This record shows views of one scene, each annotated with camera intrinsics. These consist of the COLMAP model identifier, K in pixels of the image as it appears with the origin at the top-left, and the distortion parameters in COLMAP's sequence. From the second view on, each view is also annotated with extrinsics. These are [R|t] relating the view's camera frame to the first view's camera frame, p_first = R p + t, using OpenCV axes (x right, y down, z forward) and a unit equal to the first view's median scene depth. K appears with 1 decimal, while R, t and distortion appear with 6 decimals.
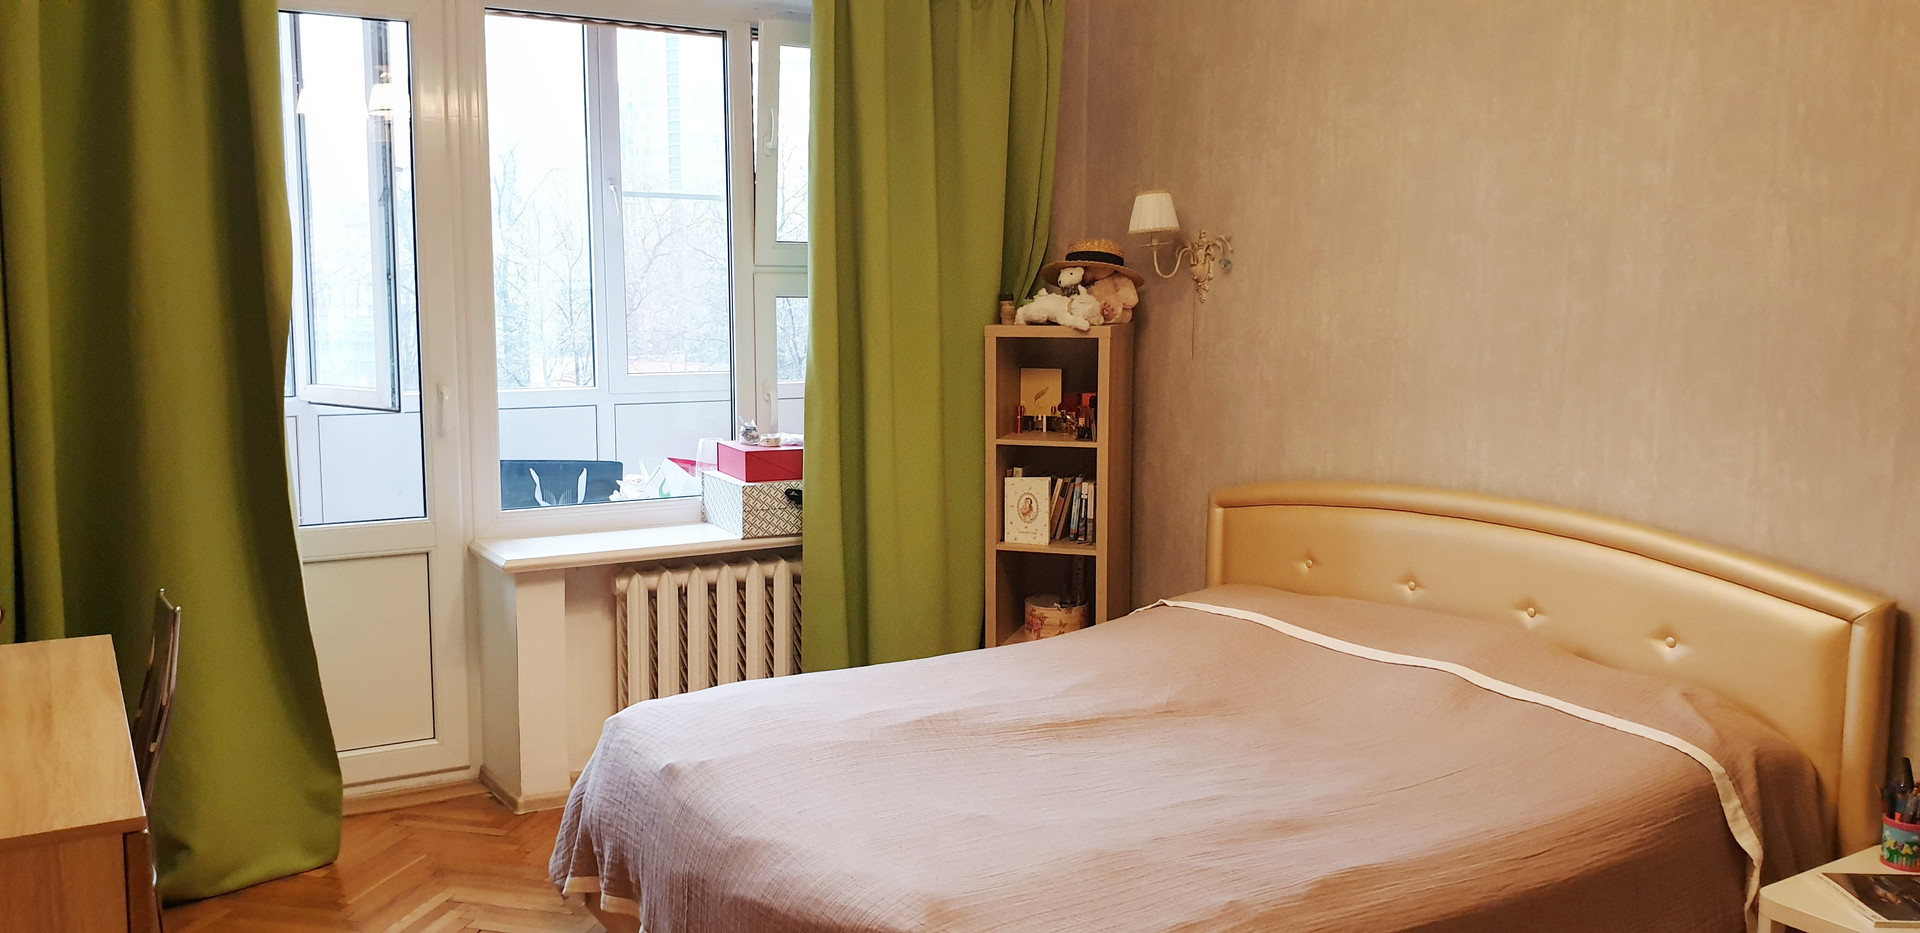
lens RADIAL K [[1517.5, 0, 961.8], [0, 1517.5, 454.7], [0, 0, 1]] dist [0.009530, 0.008466]
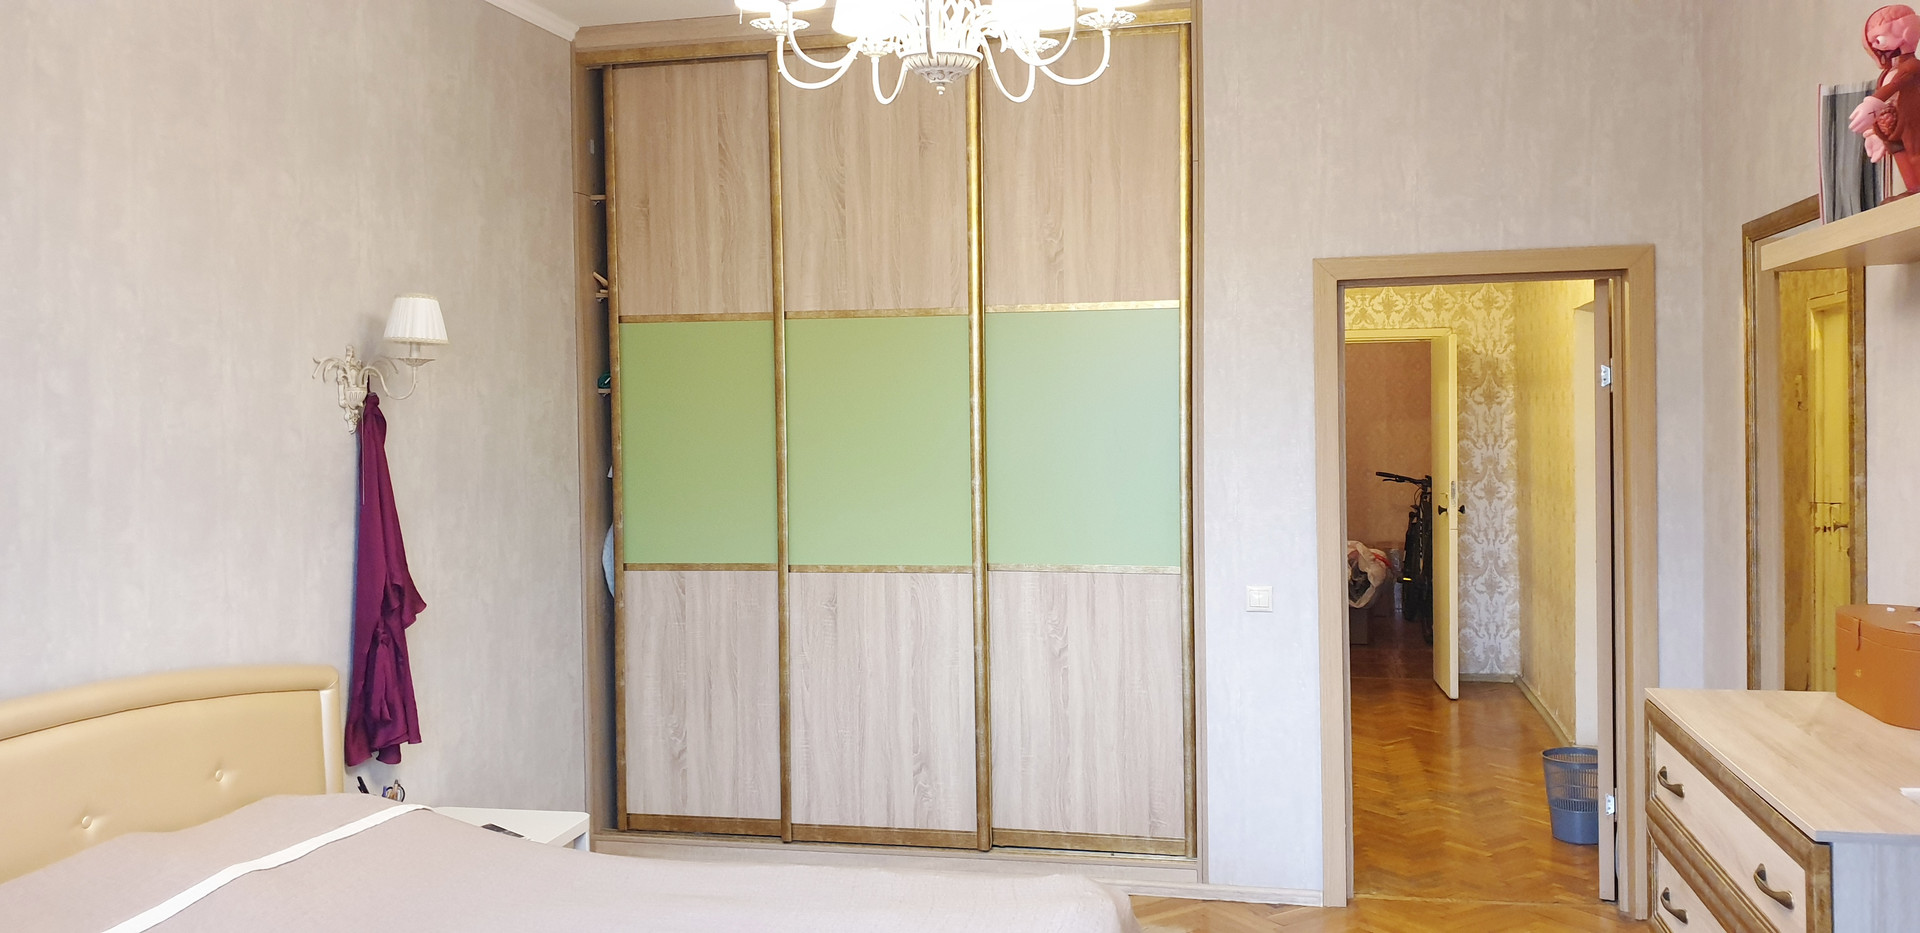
lens RADIAL K [[1517.5, 0, 961.8], [0, 1517.5, 454.7], [0, 0, 1]] dist [0.009530, 0.008466]
pose [[-0.702822, -0.019120, 0.711109, -0.560218], [0.084641, 0.990290, 0.110281, -0.148367], [-0.706313, 0.137697, -0.694379, 1.276753]]
